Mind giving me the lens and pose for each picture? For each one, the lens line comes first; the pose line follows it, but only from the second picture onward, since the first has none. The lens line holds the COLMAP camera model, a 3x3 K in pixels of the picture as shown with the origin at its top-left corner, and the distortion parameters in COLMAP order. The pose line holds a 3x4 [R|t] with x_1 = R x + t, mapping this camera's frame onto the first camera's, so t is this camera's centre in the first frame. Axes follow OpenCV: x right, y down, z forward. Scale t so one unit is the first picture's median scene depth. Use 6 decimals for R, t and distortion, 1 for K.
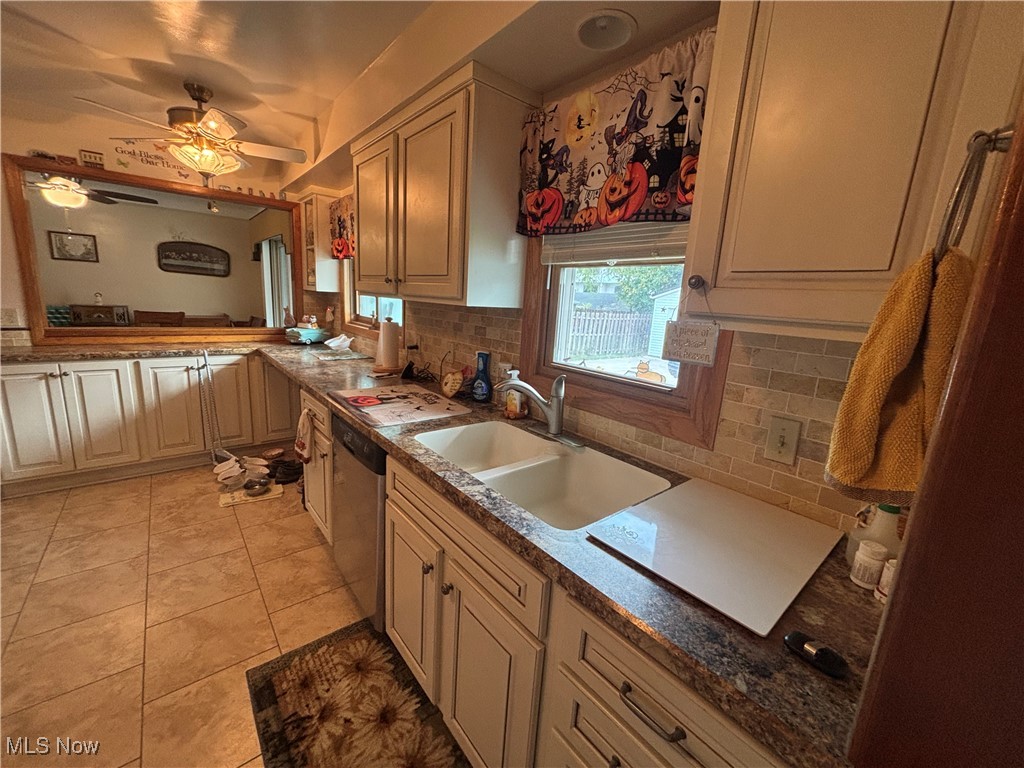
lens RADIAL K [[410.9, 0, 510.1], [0, 410.9, 382.6], [0, 0, 1]] dist [-0.001282, -0.000003]
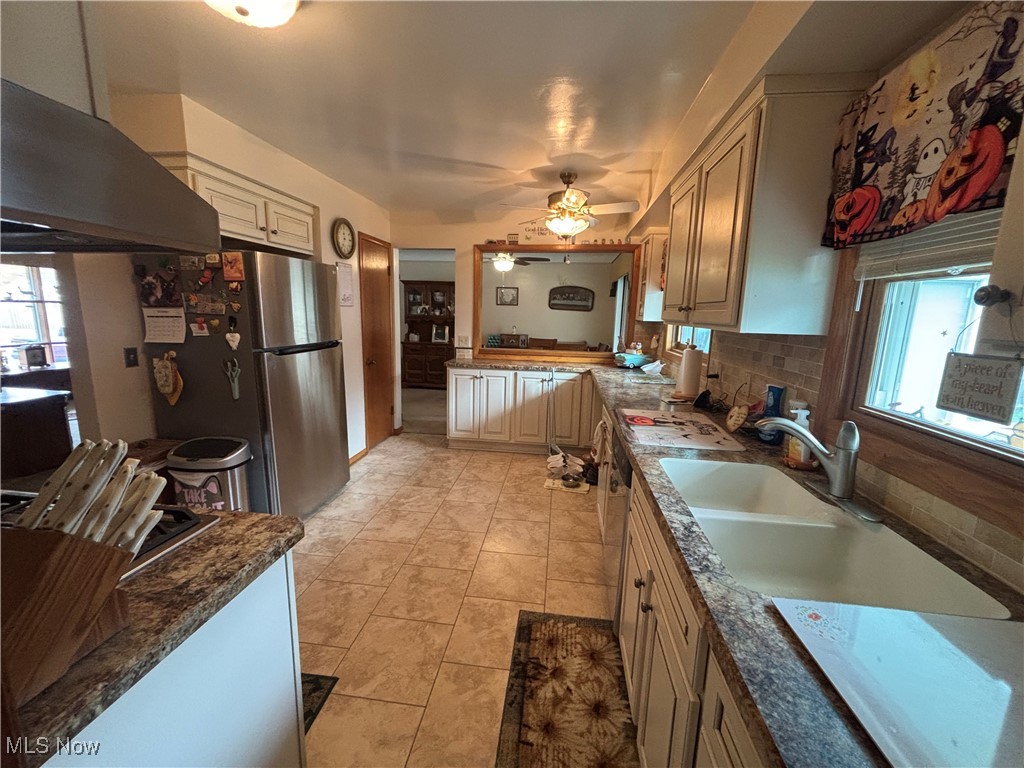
lens RADIAL K [[410.9, 0, 508.2], [0, 410.9, 381.6], [0, 0, 1]] dist [-0.001282, -0.000003]
pose [[0.678179, 0.082213, -0.730284, 0.154886], [-0.132559, 0.991108, -0.011525, 0.001133], [0.722843, 0.104621, 0.683047, -0.001042]]
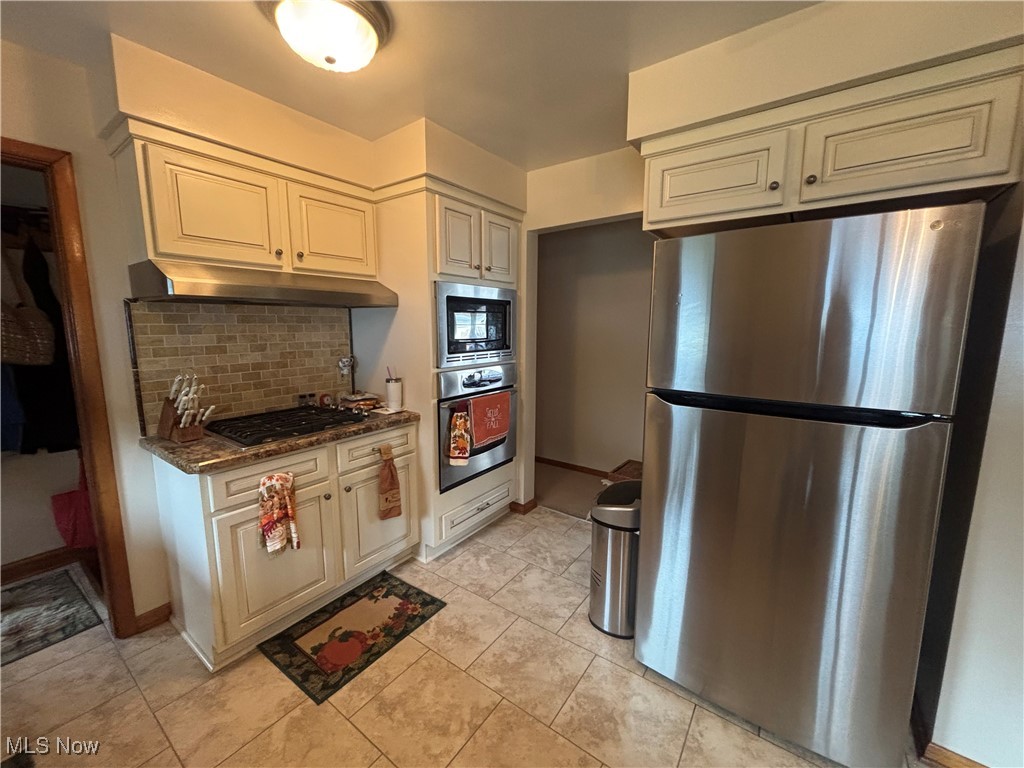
lens RADIAL K [[410.9, 0, 507.2], [0, 410.9, 380.3], [0, 0, 1]] dist [-0.001282, -0.000003]
pose [[-0.966669, -0.024214, -0.254881, -0.635815], [-0.106375, 0.943509, 0.313807, -0.218495], [0.232884, 0.330460, -0.914637, 0.843374]]
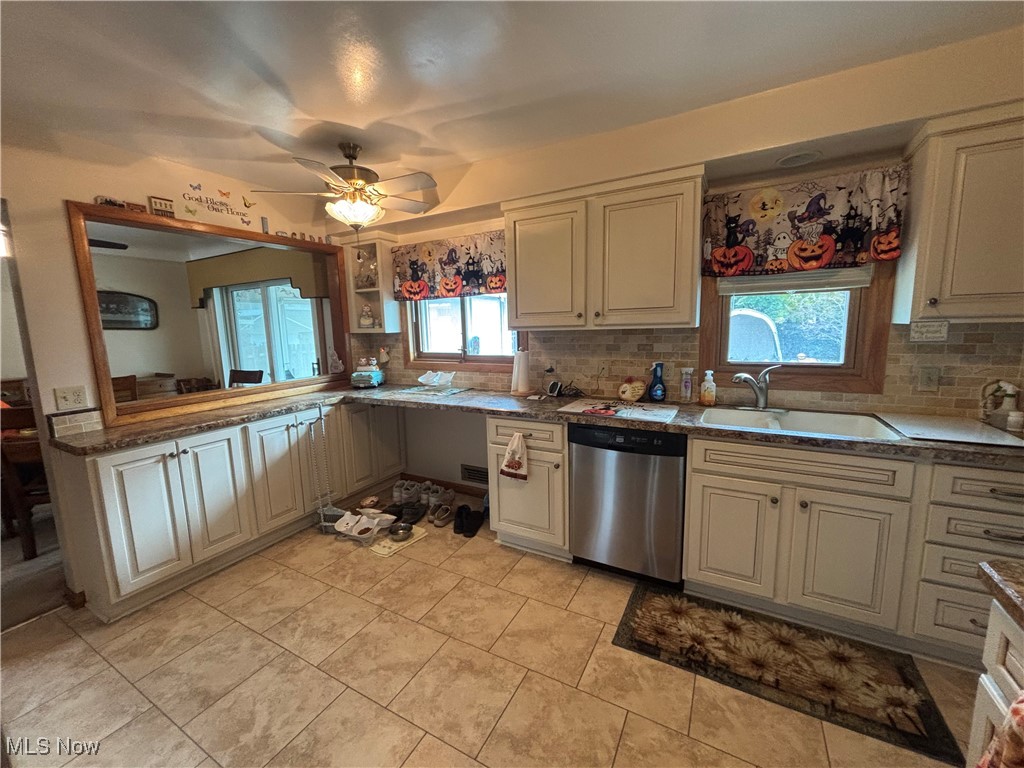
lens RADIAL K [[410.9, 0, 508.7], [0, 410.9, 382.4], [0, 0, 1]] dist [-0.001282, -0.000003]
pose [[0.927770, -0.133868, 0.348313, -0.827419], [0.152925, 0.987850, -0.027672, -0.041677], [-0.340377, 0.078939, 0.936970, -0.056575]]
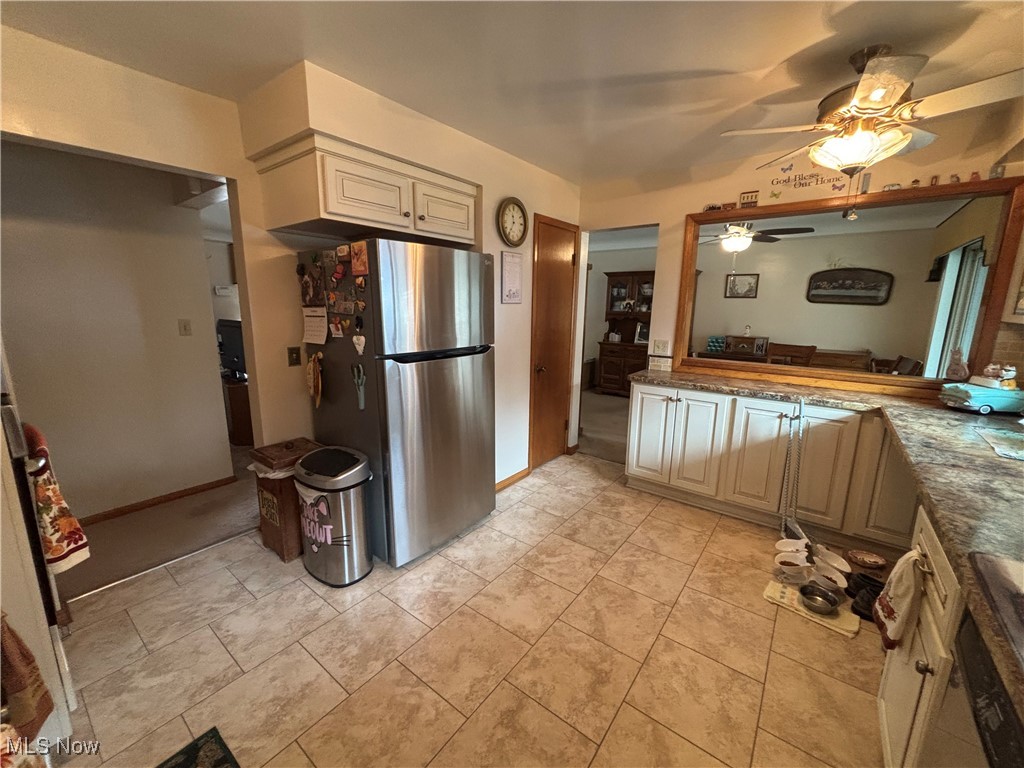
lens RADIAL K [[410.9, 0, 509.0], [0, 410.9, 381.4], [0, 0, 1]] dist [-0.001282, -0.000003]
pose [[0.218729, 0.128988, -0.967223, -0.120593], [-0.196061, 0.976819, 0.085931, -0.085599], [0.955886, 0.170840, 0.238948, 0.314464]]
